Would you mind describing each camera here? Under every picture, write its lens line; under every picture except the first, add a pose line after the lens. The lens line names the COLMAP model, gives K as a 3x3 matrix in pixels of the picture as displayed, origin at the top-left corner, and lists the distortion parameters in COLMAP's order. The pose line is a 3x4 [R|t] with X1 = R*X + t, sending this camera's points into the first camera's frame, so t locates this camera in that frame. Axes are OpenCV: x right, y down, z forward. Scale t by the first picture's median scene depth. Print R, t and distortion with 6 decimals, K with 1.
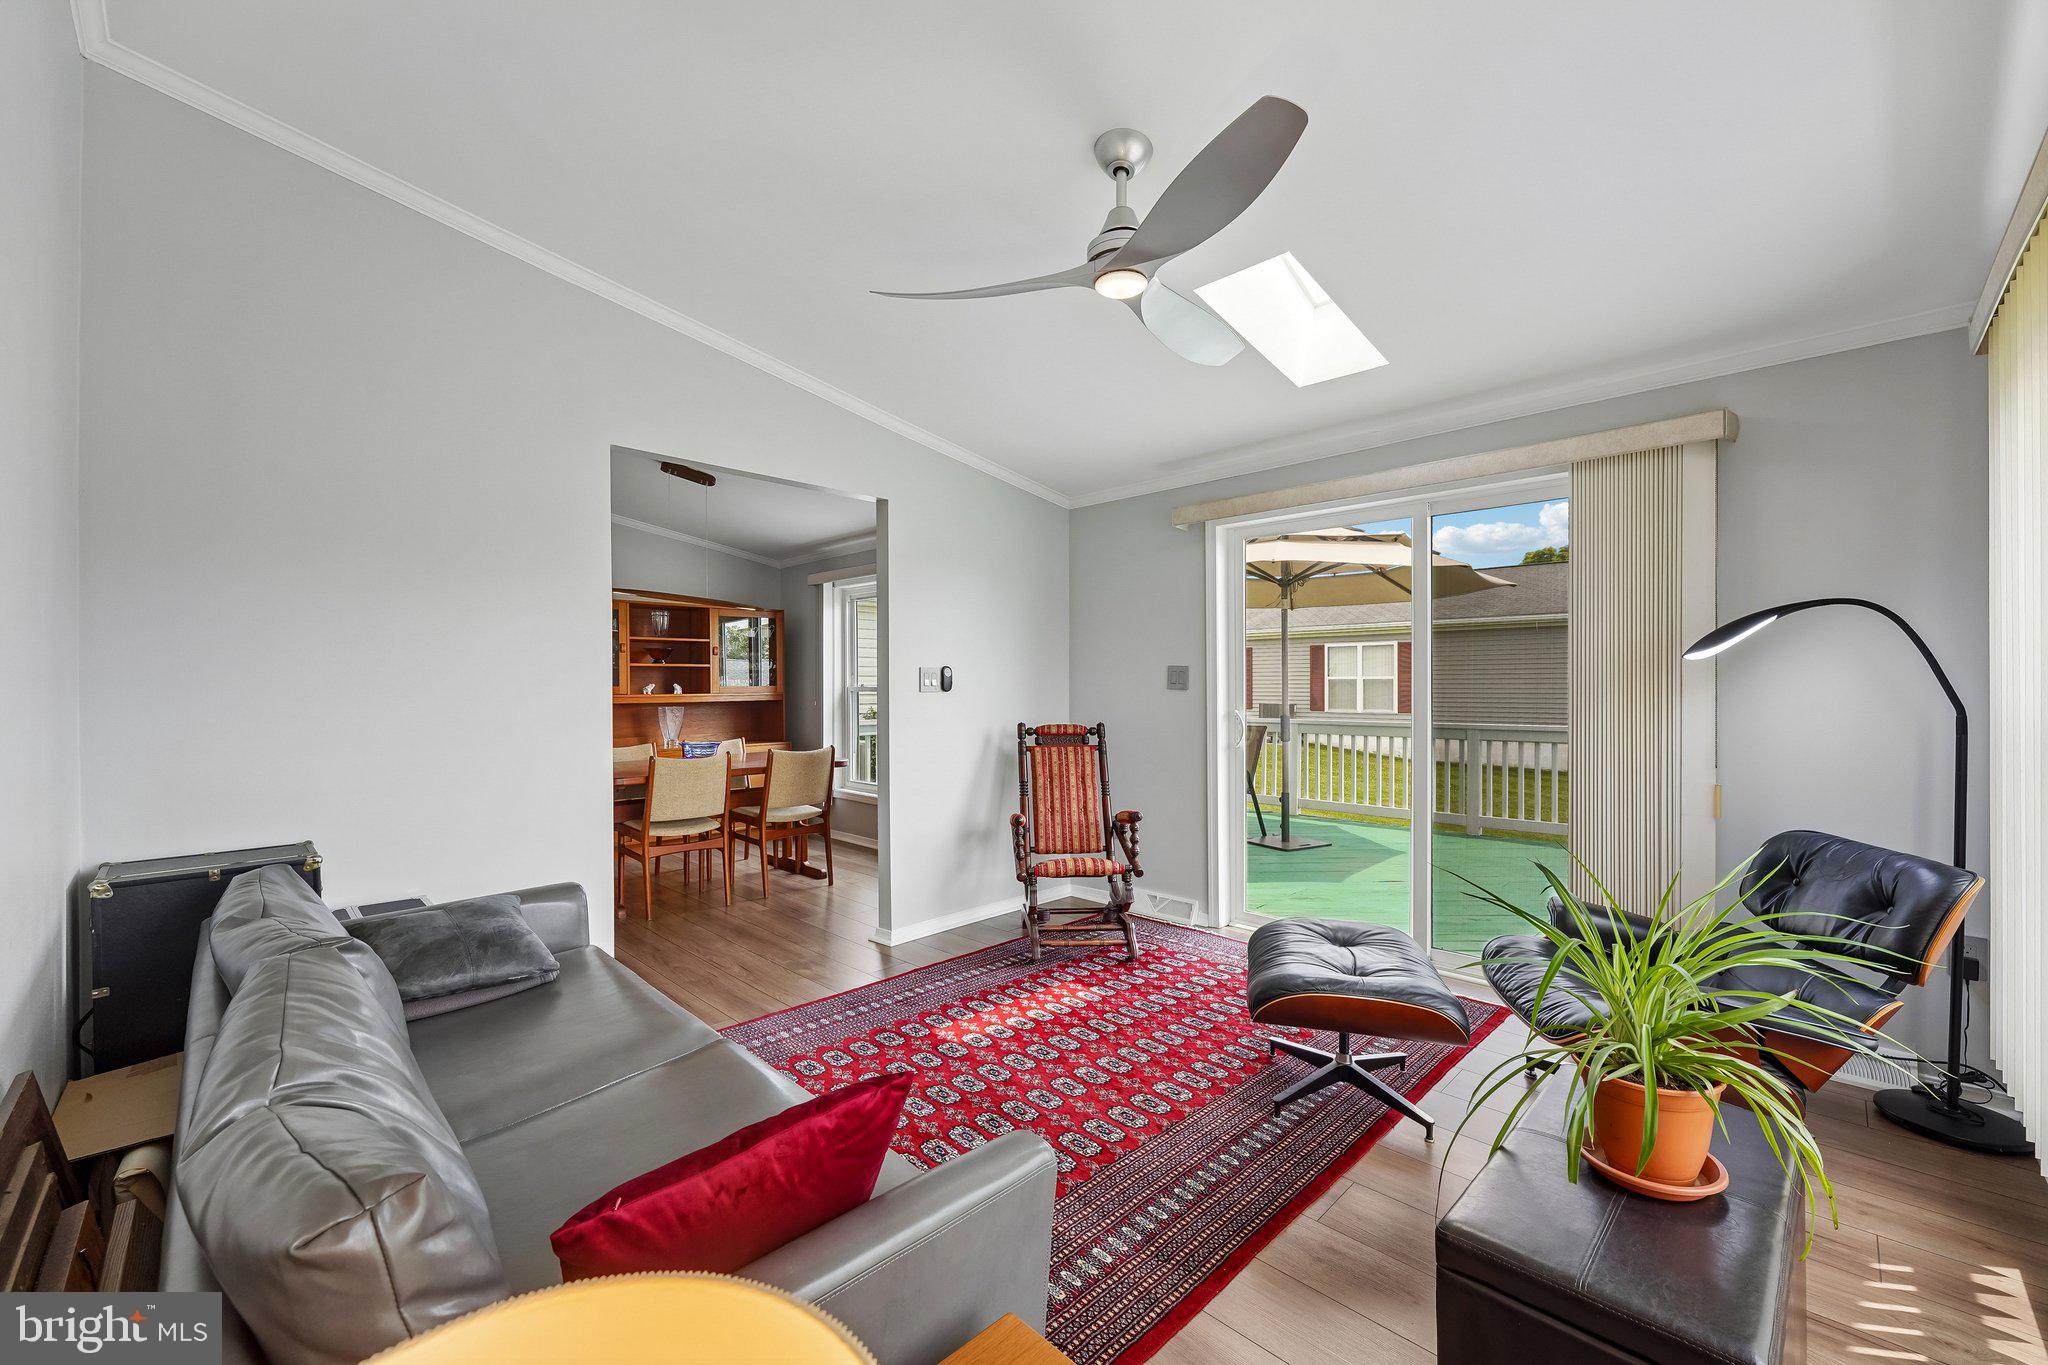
lens RADIAL K [[815.2, 0, 1019.4], [0, 815.2, 685.1], [0, 0, 1]] dist [0.001463, -0.000245]
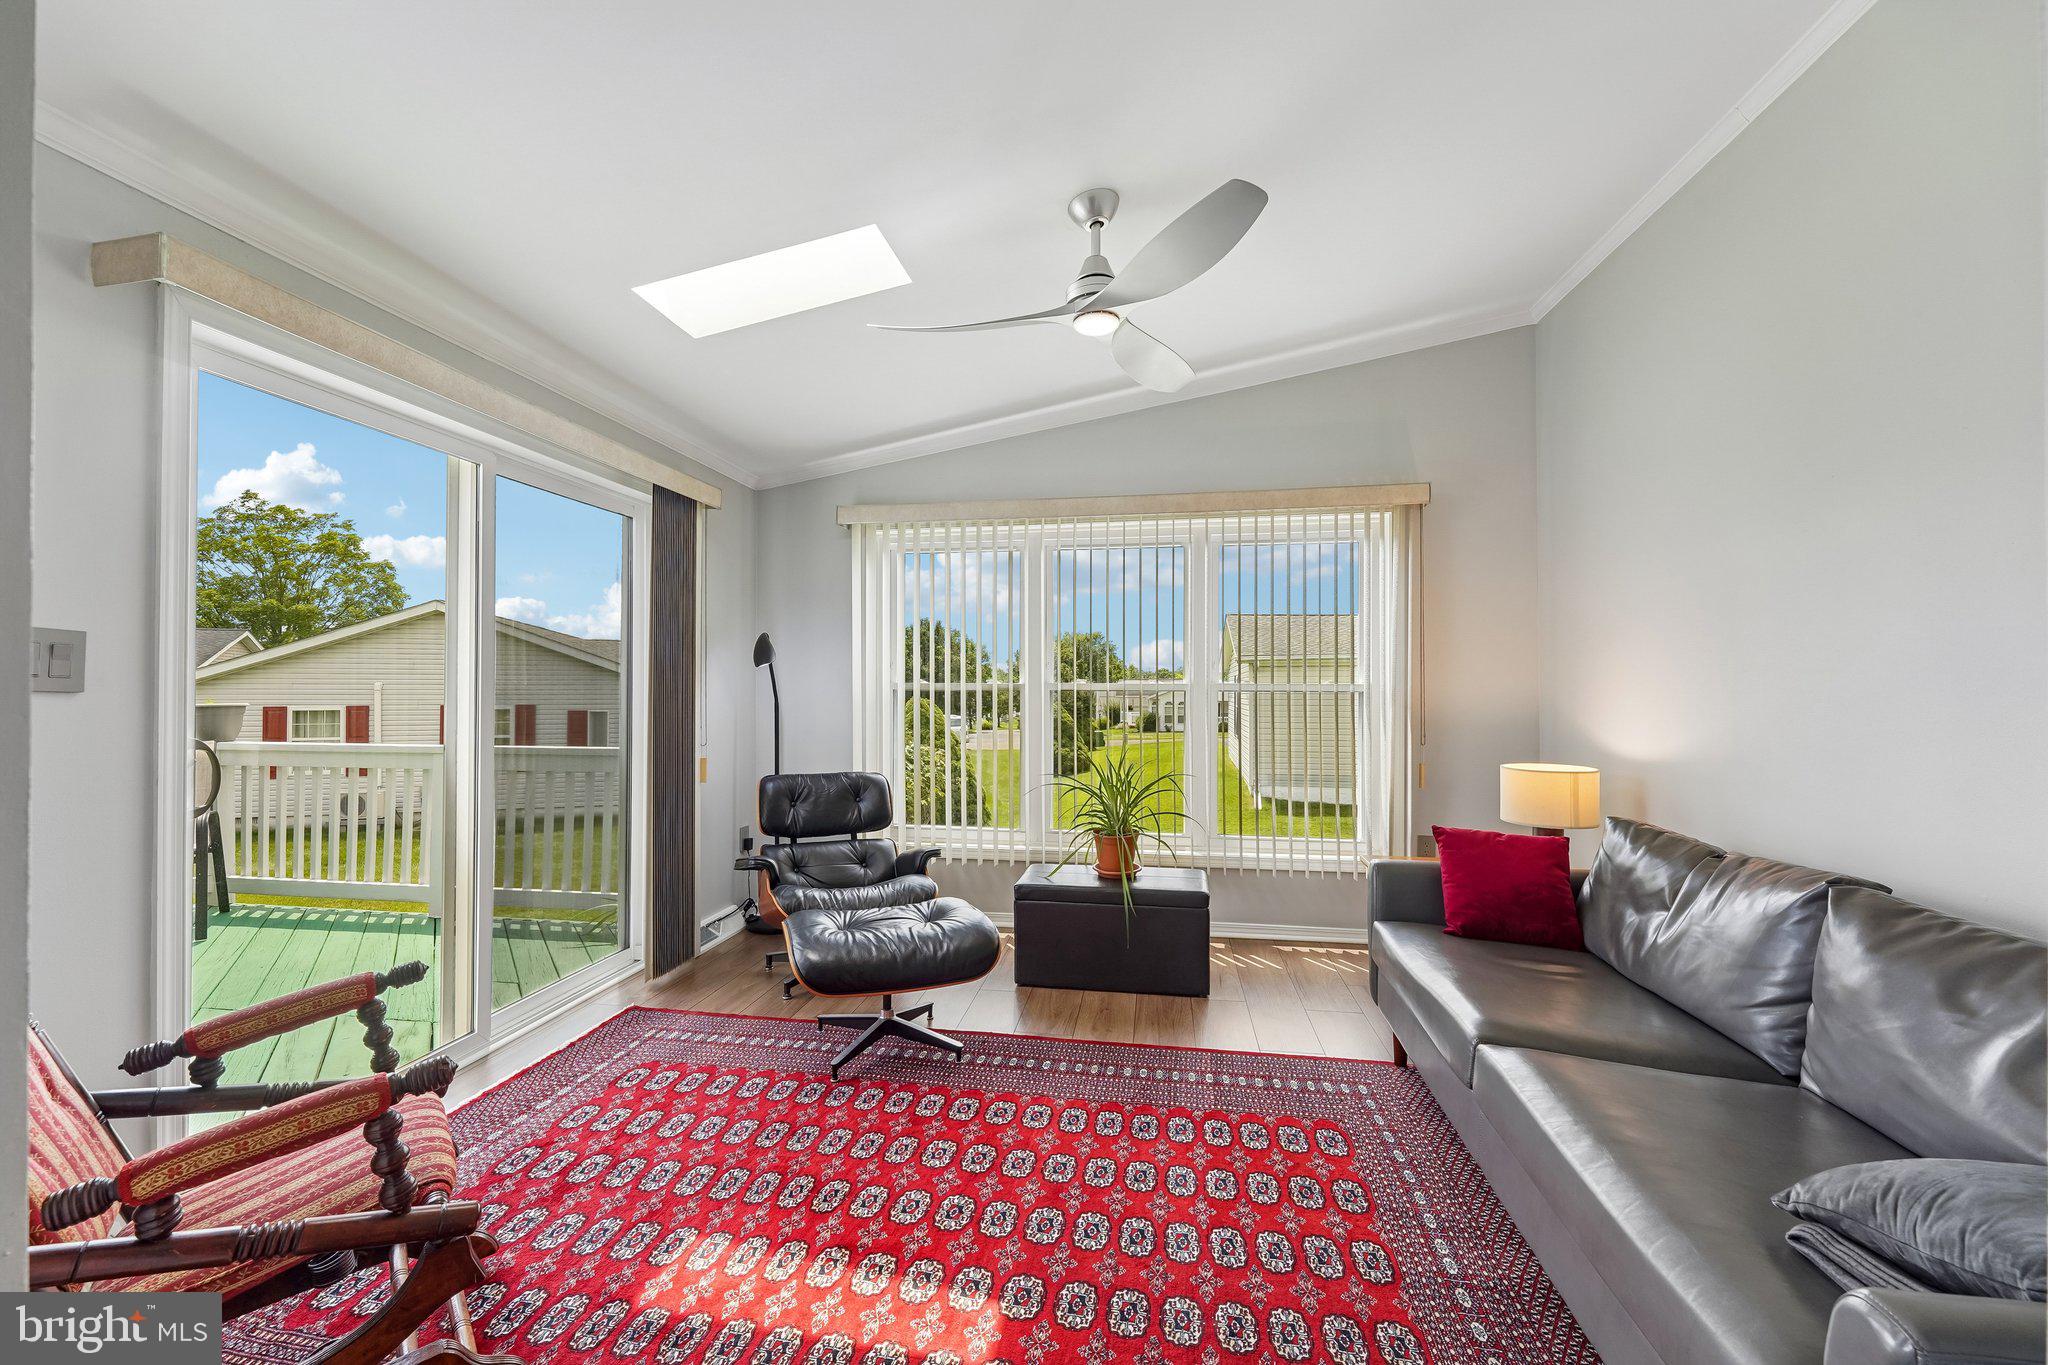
lens RADIAL K [[815.2, 0, 1019.0], [0, 815.2, 687.8], [0, 0, 1]] dist [0.001463, -0.000245]
pose [[-0.579186, 0.010976, 0.815122, -0.529582], [0.005099, 0.999939, -0.009842, 0.014843], [-0.815180, -0.001544, -0.579206, 1.263119]]
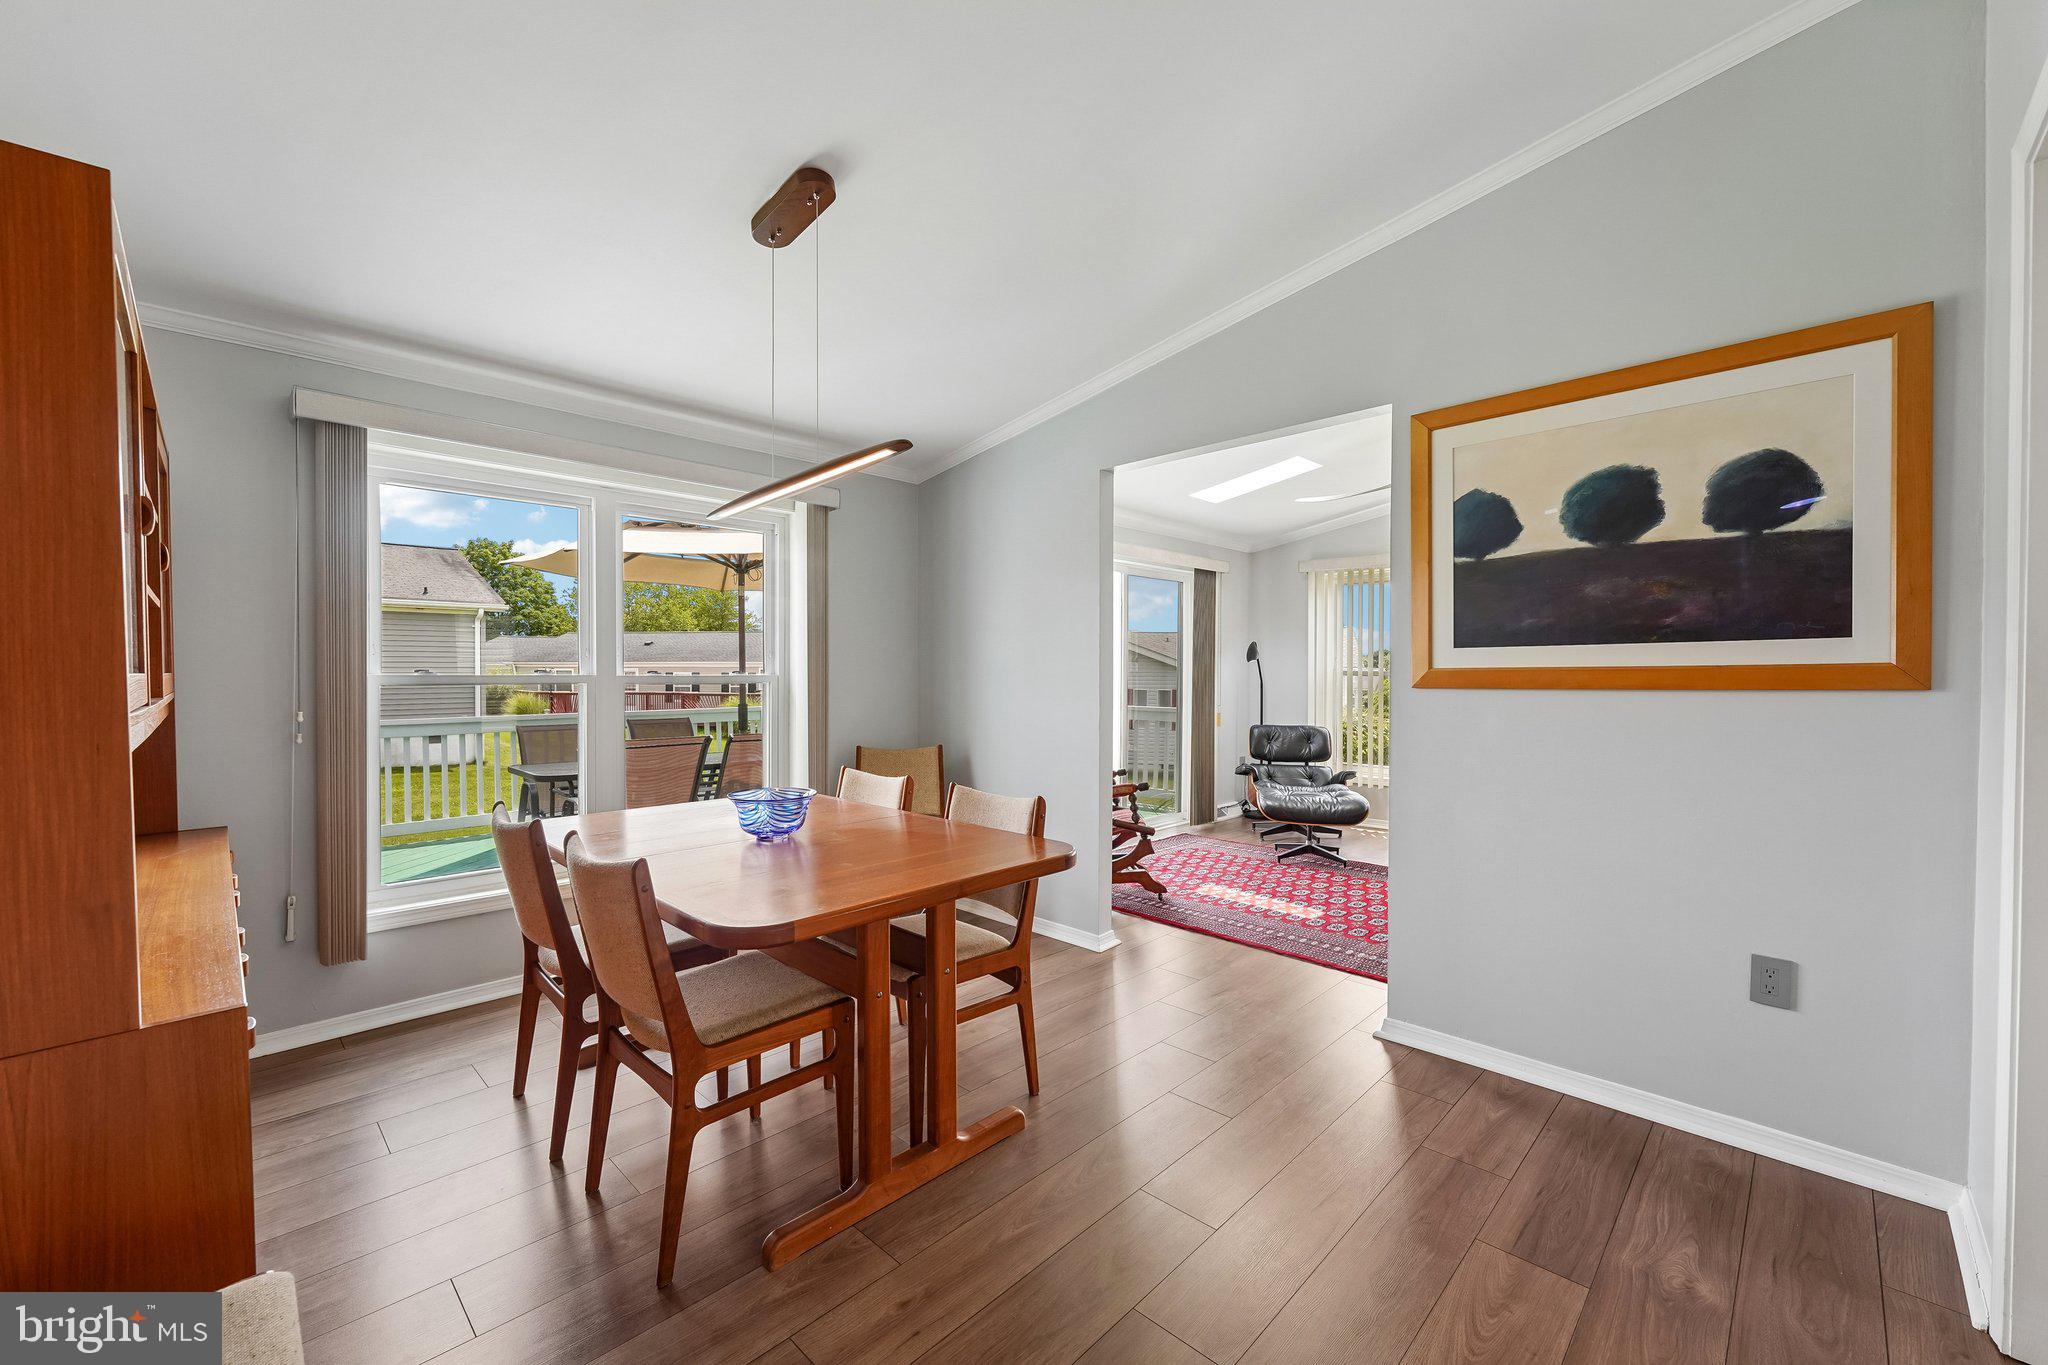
lens RADIAL K [[815.2, 0, 1032.5], [0, 815.2, 683.7], [0, 0, 1]] dist [0.001463, -0.000245]
pose [[-0.021304, -0.004078, 0.999765, -1.475798], [-0.001768, 0.999990, 0.004041, 0.019813], [-0.999771, -0.001681, -0.021311, 1.498660]]
